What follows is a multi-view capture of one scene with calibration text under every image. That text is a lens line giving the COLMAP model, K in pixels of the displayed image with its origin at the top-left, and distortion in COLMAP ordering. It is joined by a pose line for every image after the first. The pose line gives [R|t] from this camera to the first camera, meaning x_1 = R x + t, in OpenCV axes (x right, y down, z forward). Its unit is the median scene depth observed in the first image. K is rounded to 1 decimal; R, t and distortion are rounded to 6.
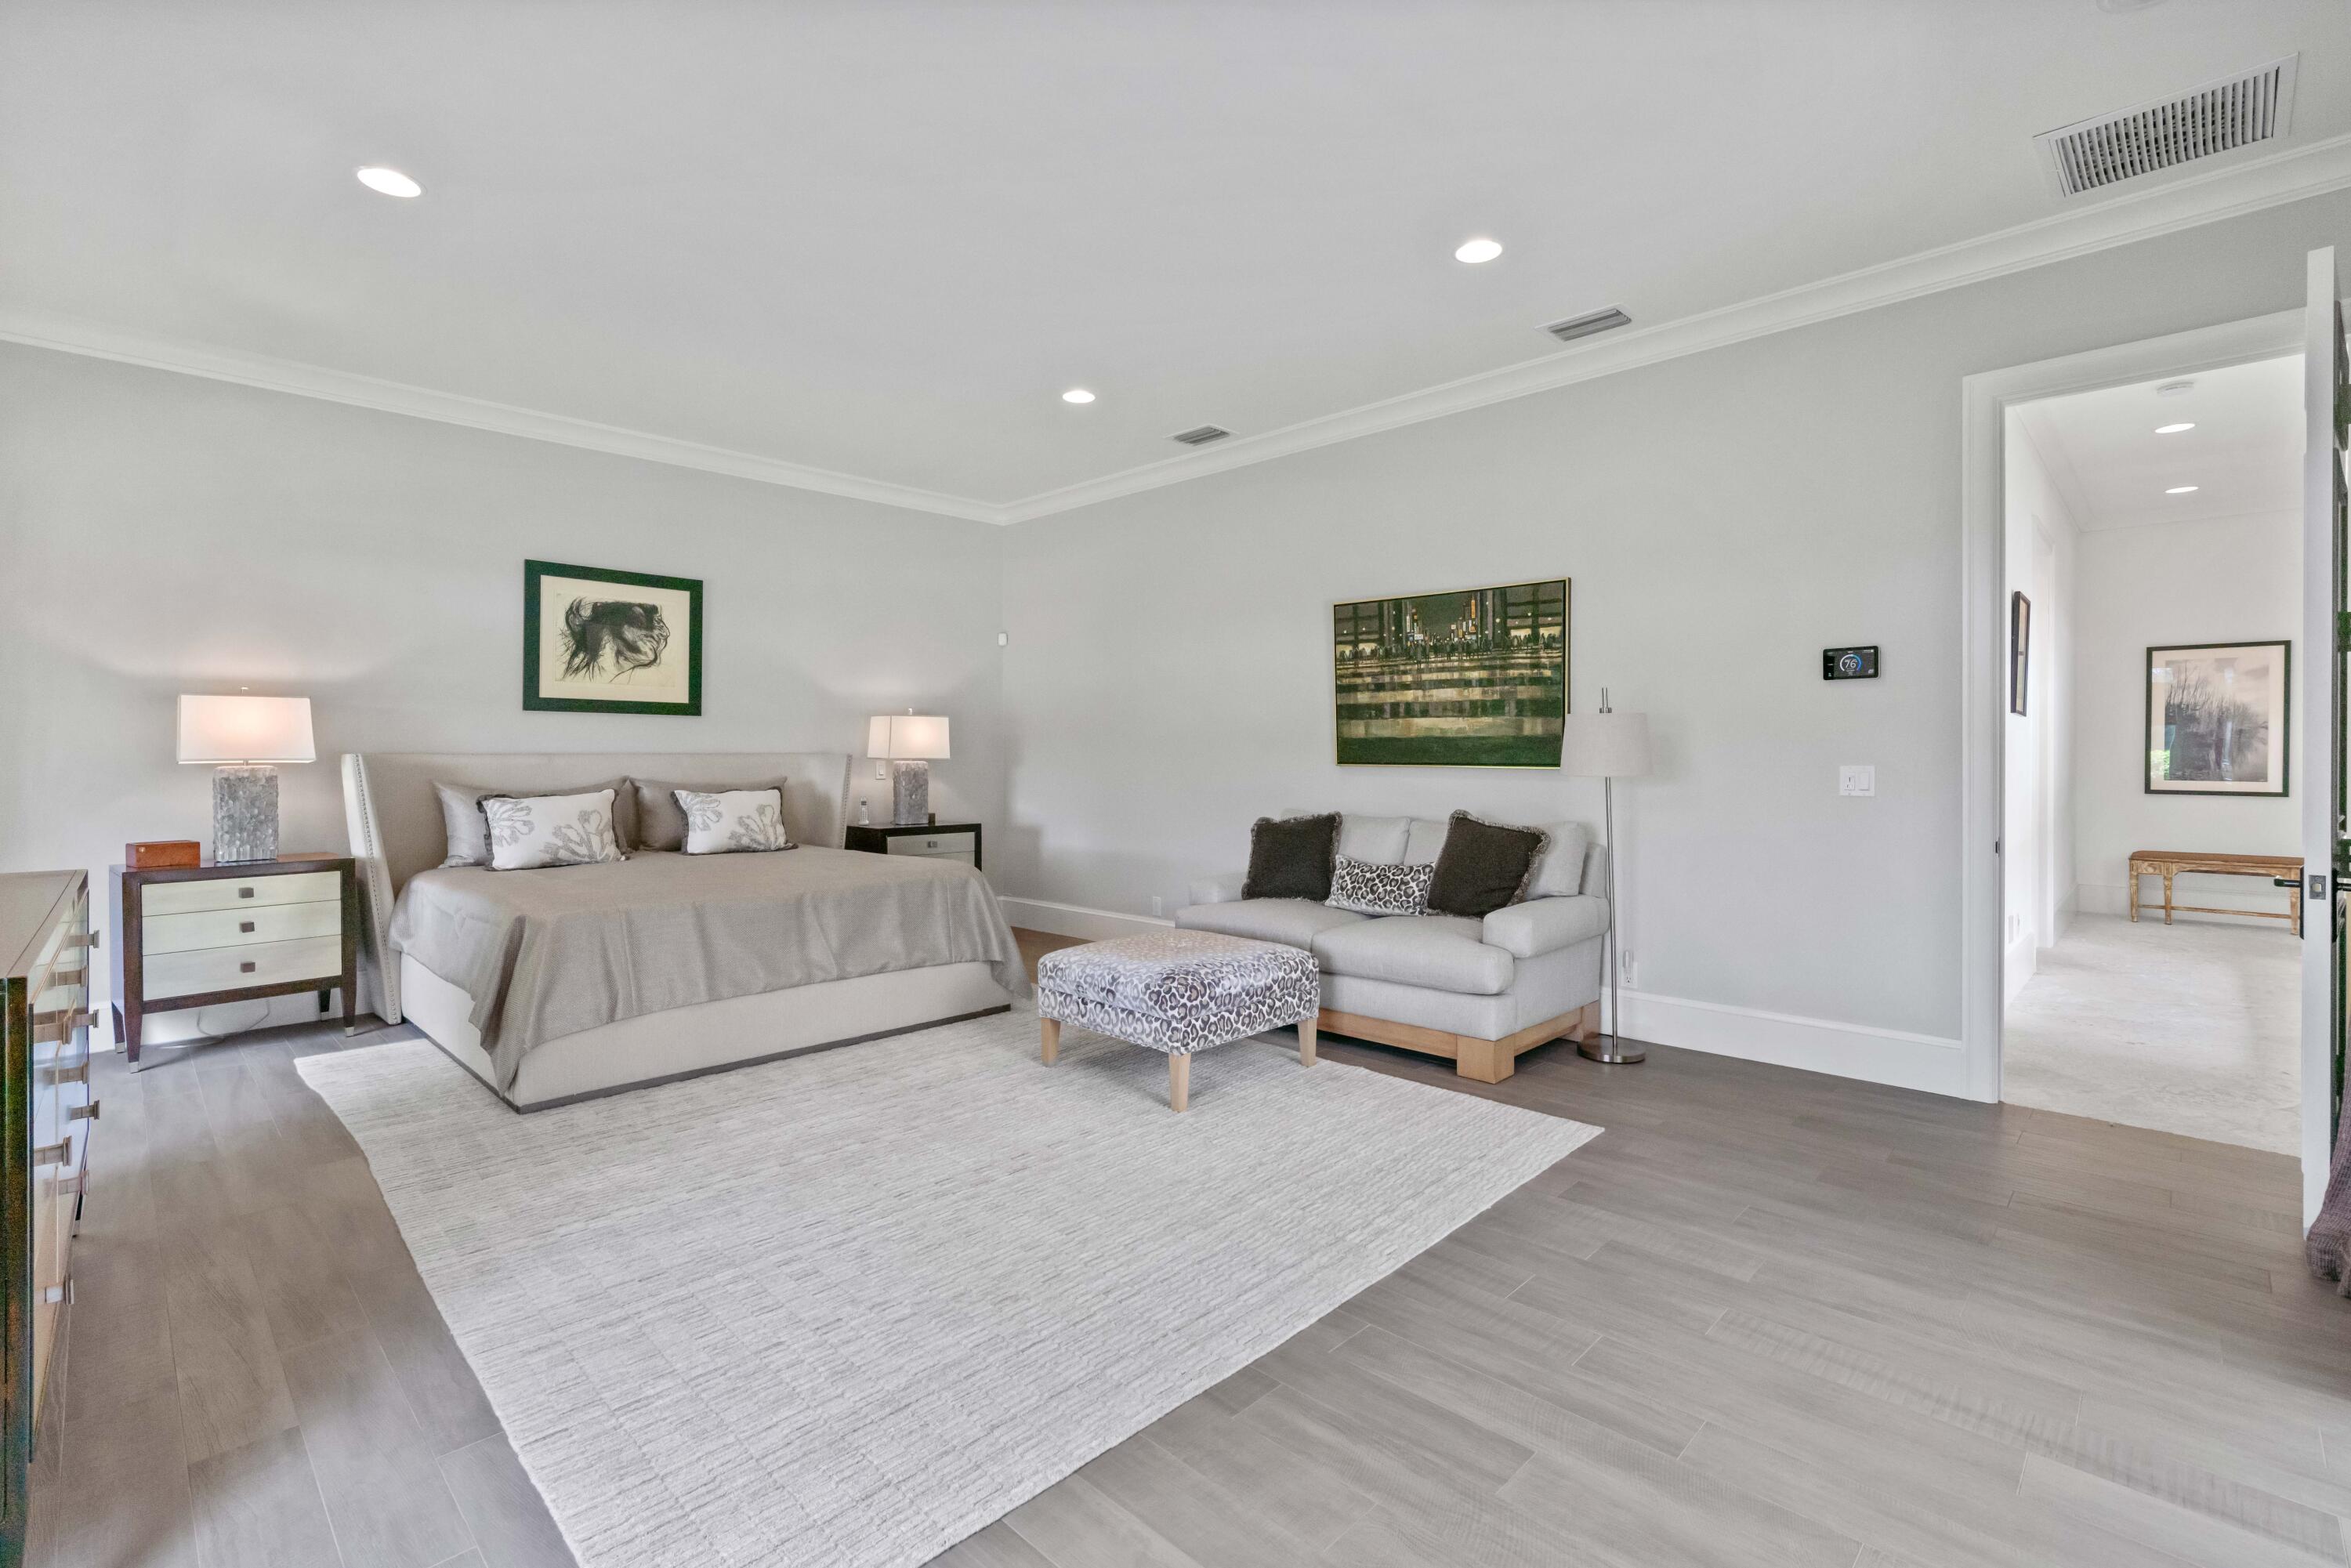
lens RADIAL K [[1051.7, 0, 1162.5], [0, 1051.7, 747.2], [0, 0, 1]] dist [-0.009311, 0.002634]
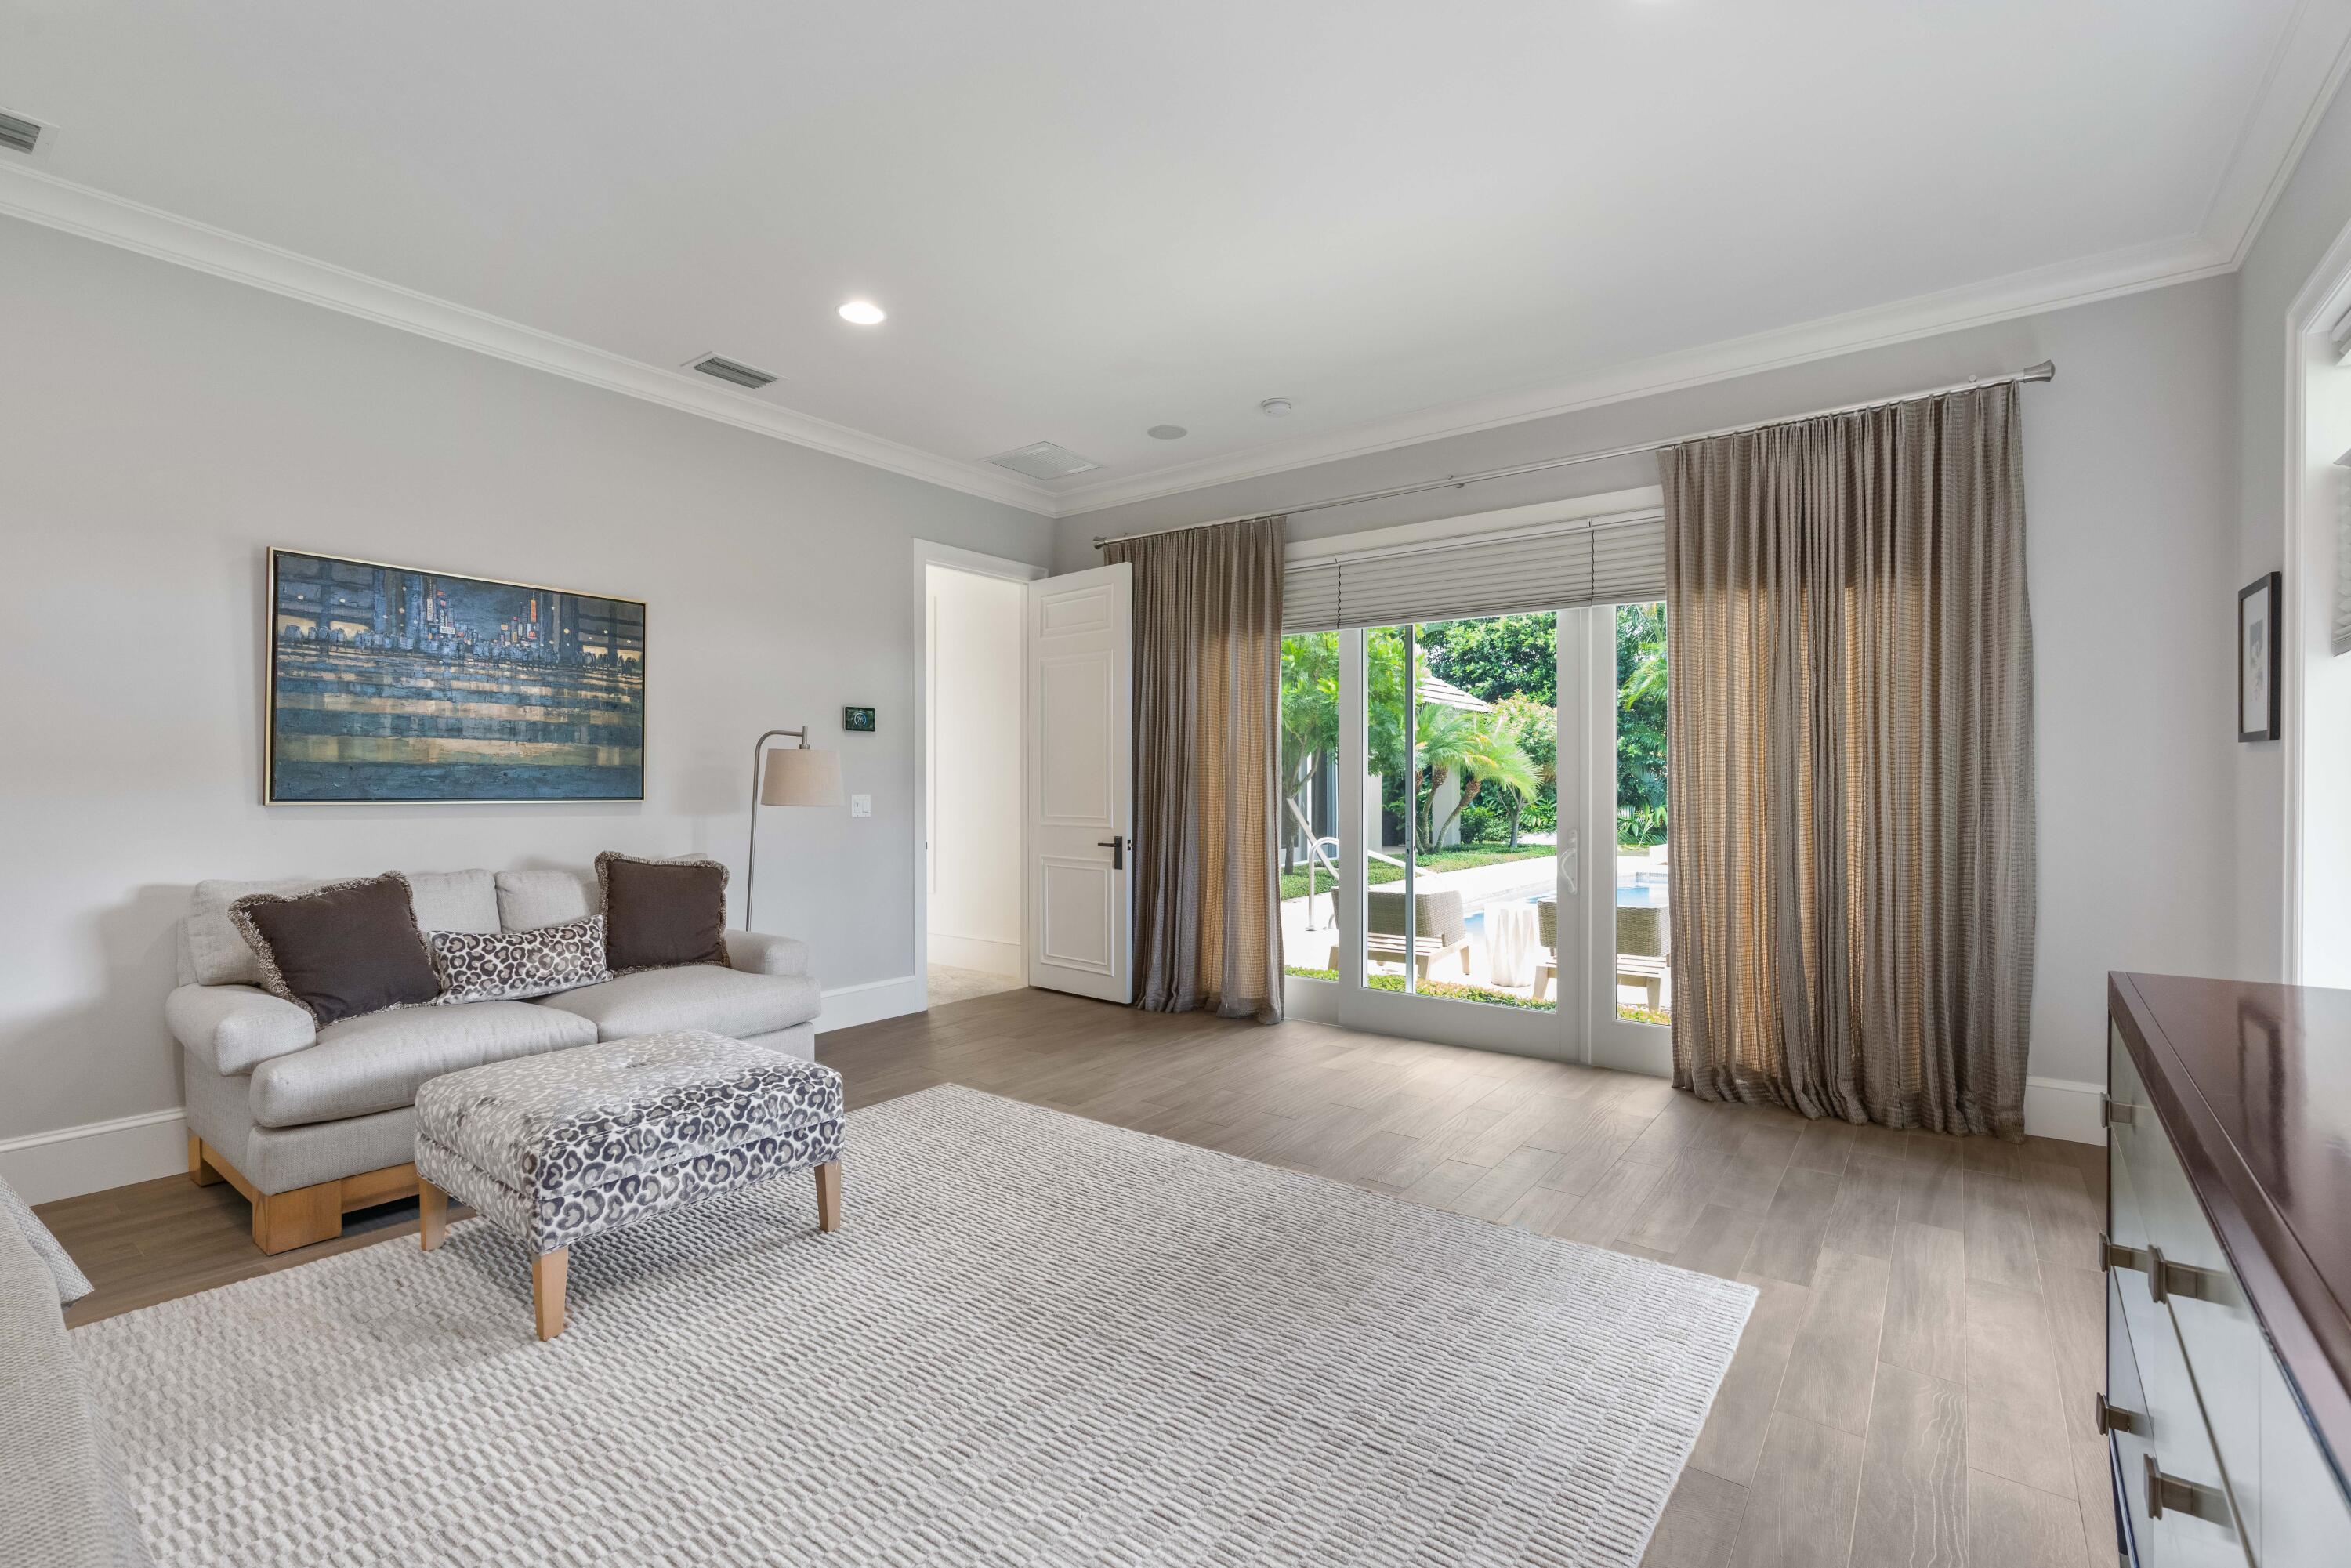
lens RADIAL K [[1051.7, 0, 1169.6], [0, 1051.7, 784.7], [0, 0, 1]] dist [-0.009311, 0.002634]
pose [[-0.119496, 0.001930, 0.992833, -0.592804], [-0.004377, 0.999987, -0.002471, 0.005011], [-0.992825, -0.004641, -0.119486, 0.611528]]
